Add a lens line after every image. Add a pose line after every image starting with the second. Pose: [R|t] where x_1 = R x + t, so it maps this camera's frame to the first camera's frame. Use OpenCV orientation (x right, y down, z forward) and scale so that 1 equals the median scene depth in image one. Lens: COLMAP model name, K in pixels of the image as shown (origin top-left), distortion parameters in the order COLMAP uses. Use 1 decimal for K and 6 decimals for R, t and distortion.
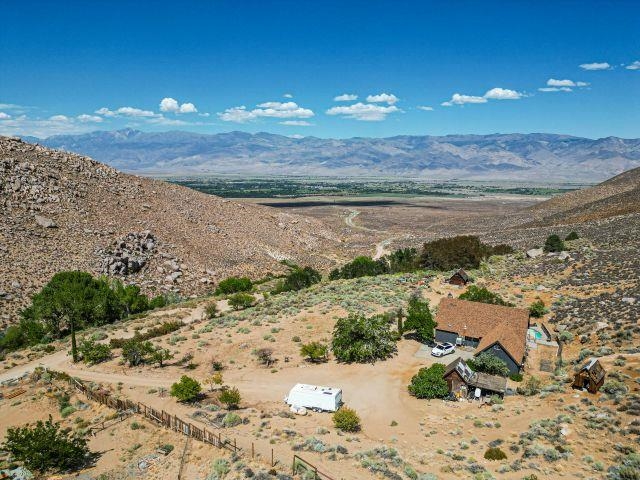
lens RADIAL K [[450.7, 0, 320.1], [0, 450.7, 243.7], [0, 0, 1]] dist [0.067375, -0.045827]
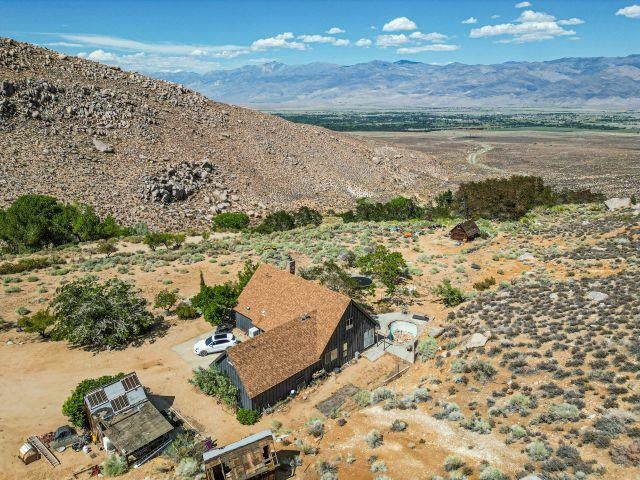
lens RADIAL K [[450.7, 0, 319.9], [0, 450.7, 240.3], [0, 0, 1]] dist [0.067375, -0.045827]
pose [[0.957257, 0.079527, -0.278092, 0.151818], [-0.041627, 0.989328, 0.139632, -0.002224], [0.286229, -0.122088, 0.950351, 0.116095]]
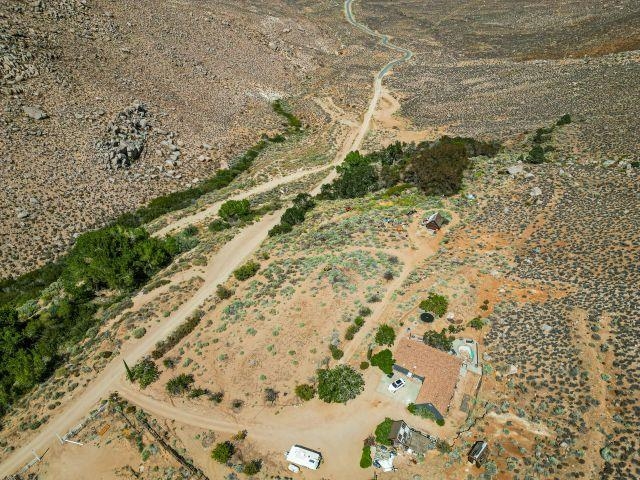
lens RADIAL K [[450.7, 0, 320.7], [0, 450.7, 241.4], [0, 0, 1]] dist [0.067375, -0.045827]
pose [[0.999876, -0.015767, -0.000589, 0.011619], [0.014322, 0.891314, 0.453160, -0.209360], [-0.006620, -0.453112, 0.891429, -0.012155]]
